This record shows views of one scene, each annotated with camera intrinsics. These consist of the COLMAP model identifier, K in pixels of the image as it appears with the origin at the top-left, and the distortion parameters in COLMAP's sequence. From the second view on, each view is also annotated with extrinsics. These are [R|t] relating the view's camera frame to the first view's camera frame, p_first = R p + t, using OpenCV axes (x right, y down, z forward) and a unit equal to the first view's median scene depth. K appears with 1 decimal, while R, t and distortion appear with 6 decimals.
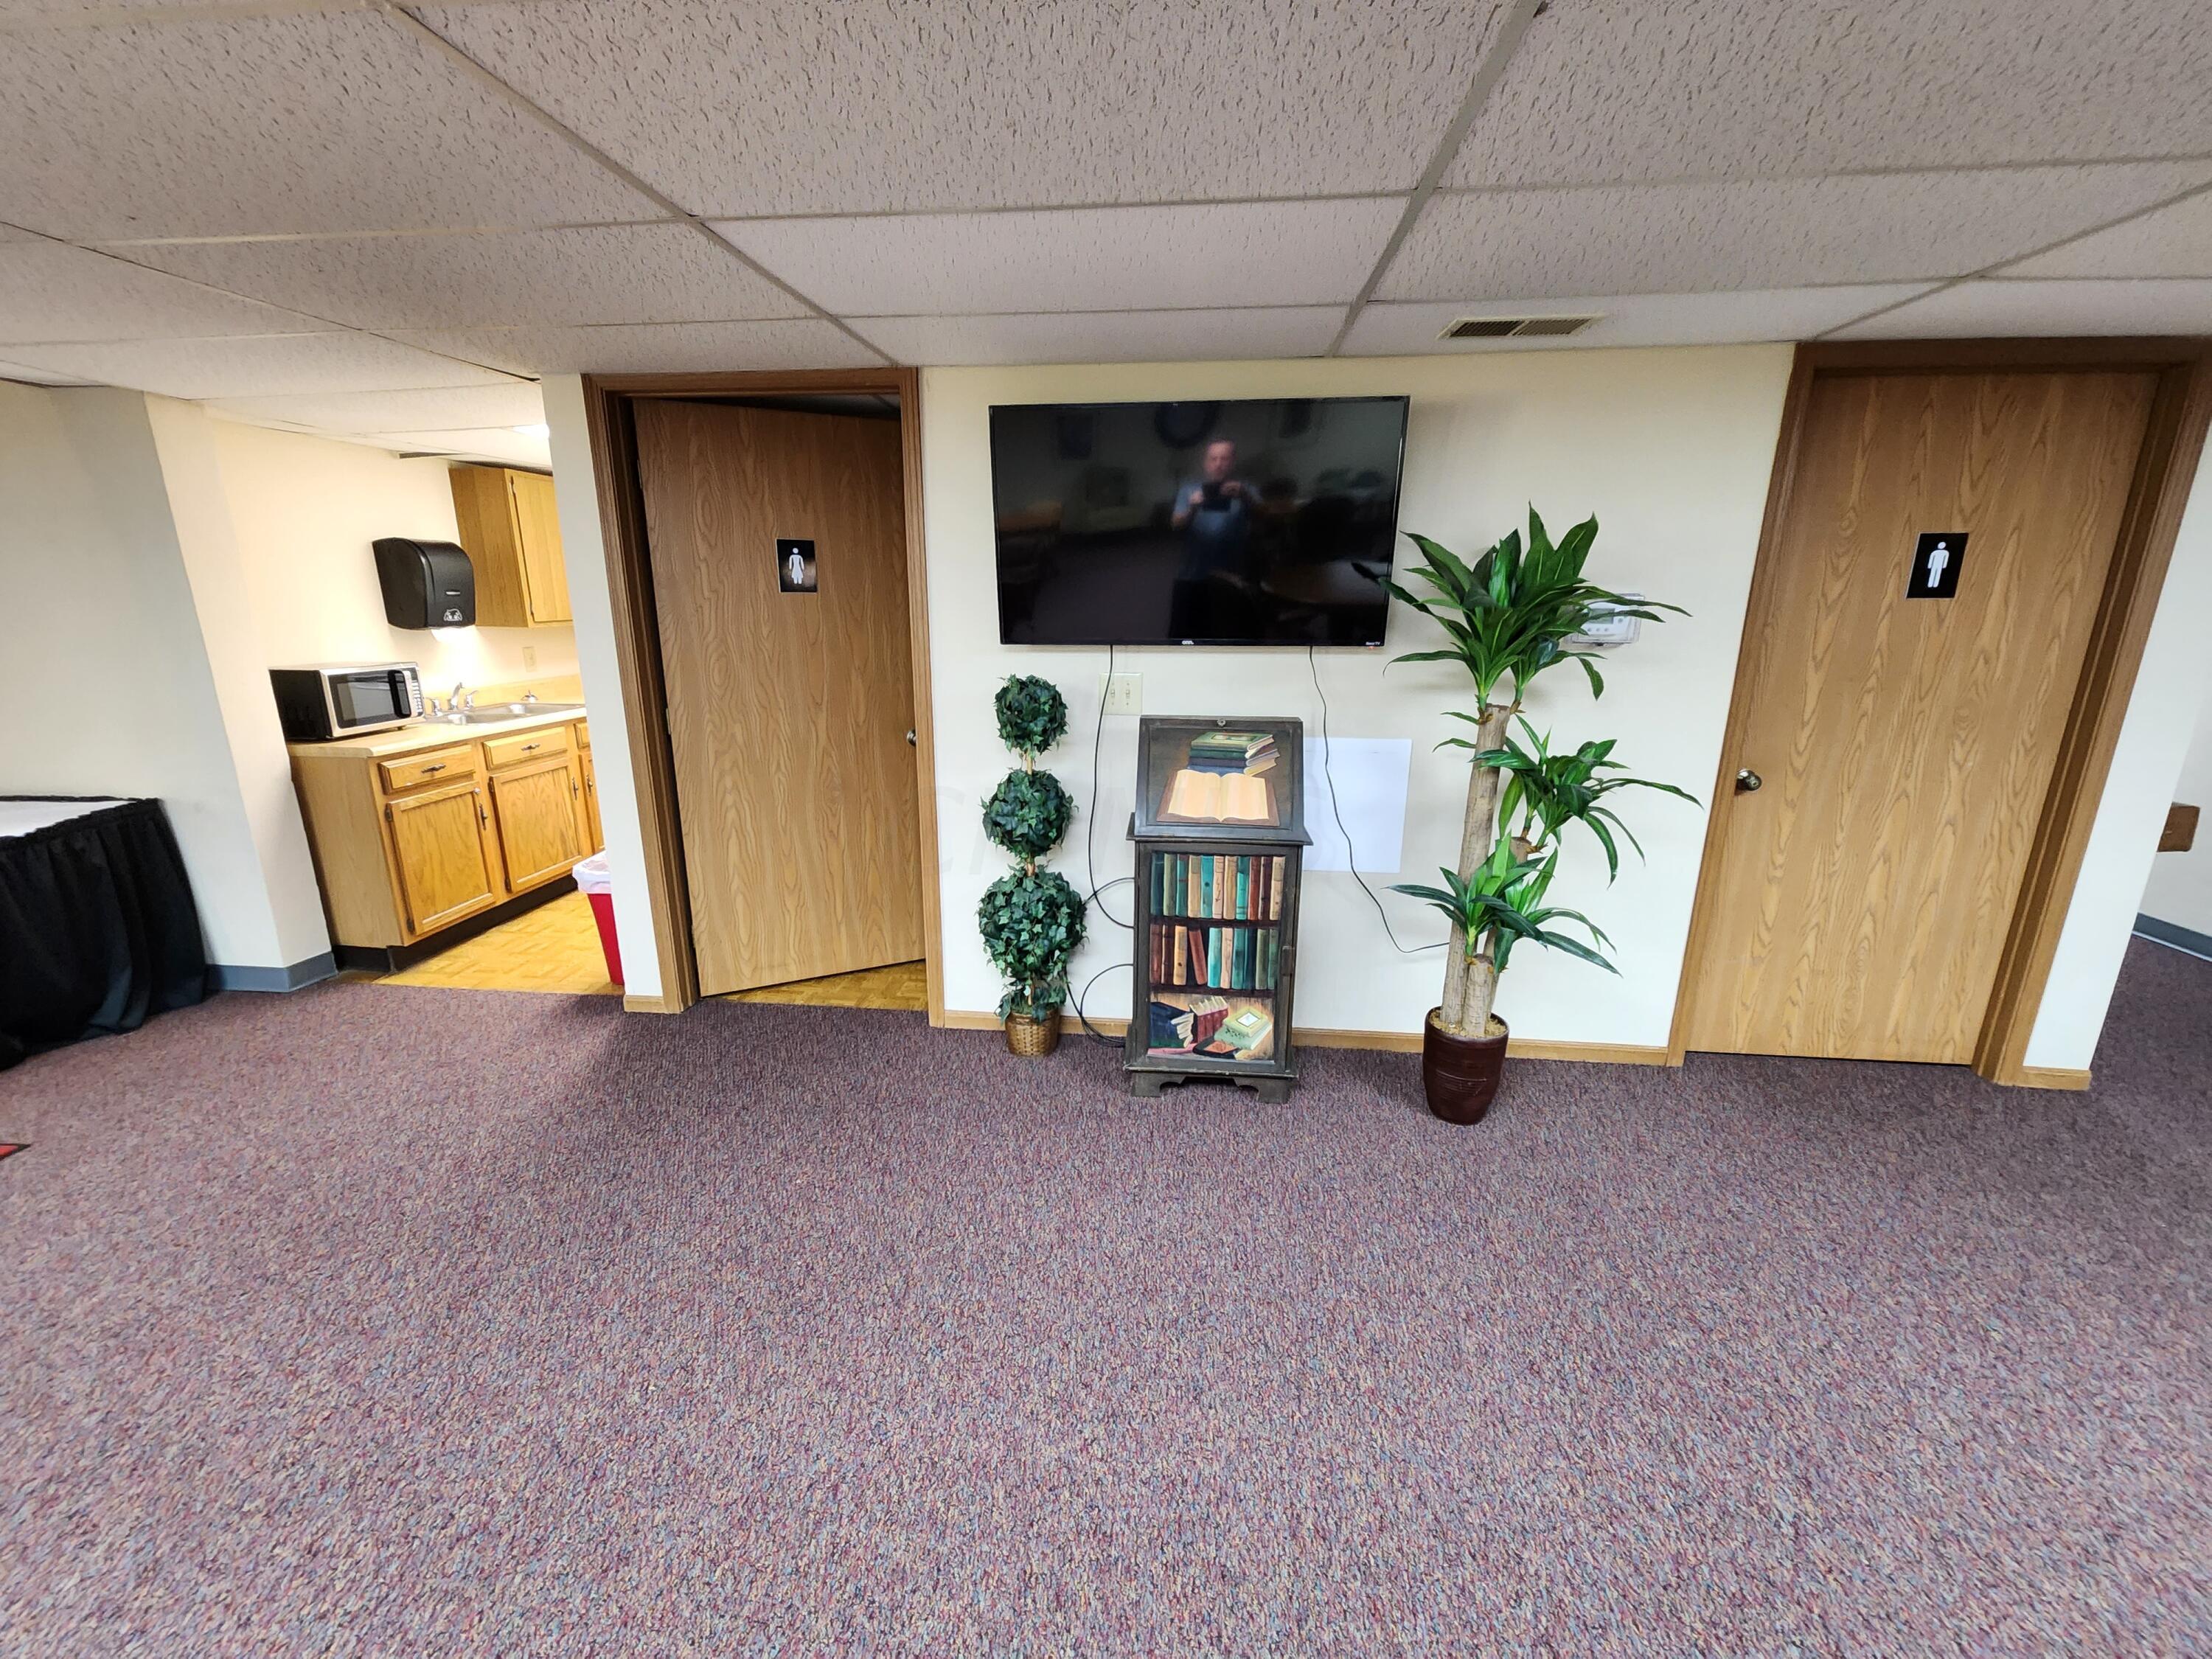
lens RADIAL K [[889.0, 0, 1106.0], [0, 889.0, 829.5], [0, 0, 1]] dist [0.002123, 0.000422]
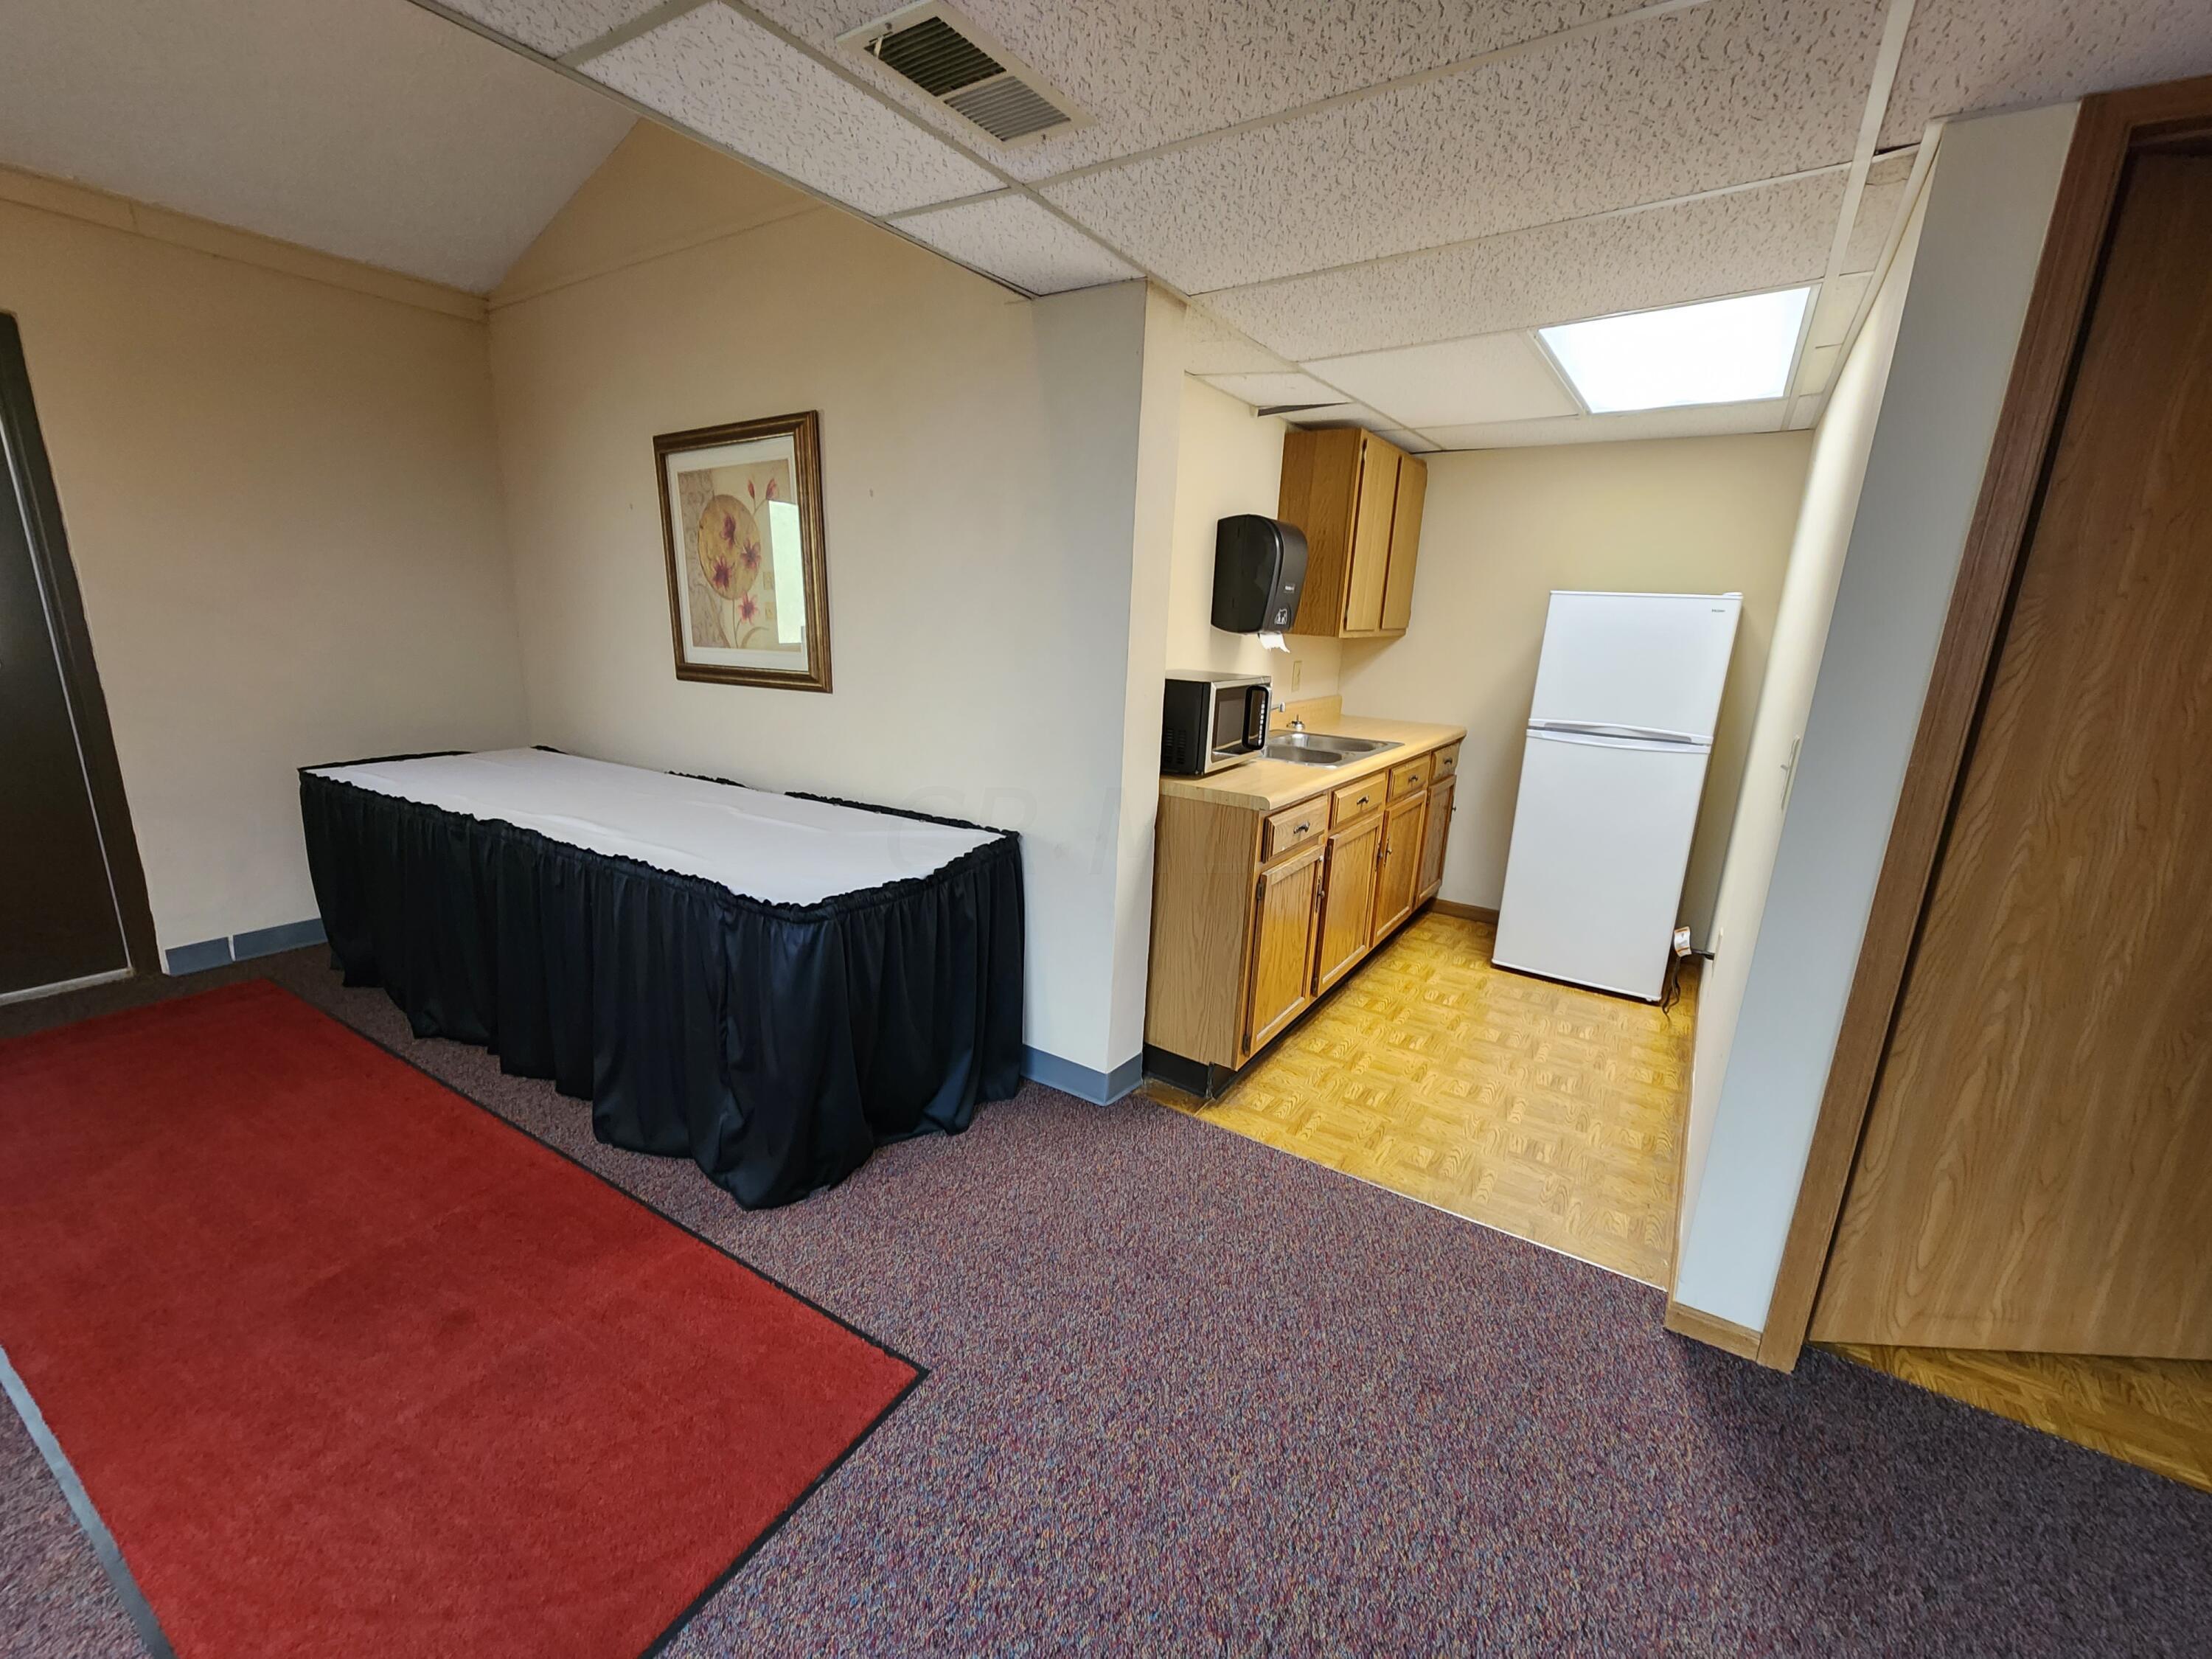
lens RADIAL K [[886.6, 0, 1106.0], [0, 886.6, 829.5], [0, 0, 1]] dist [-0.016275, 0.000087]
pose [[0.887485, 0.140618, -0.438858, -0.632093], [-0.152893, 0.988215, 0.007451, -0.052533], [0.434734, 0.060486, 0.898525, 0.327114]]
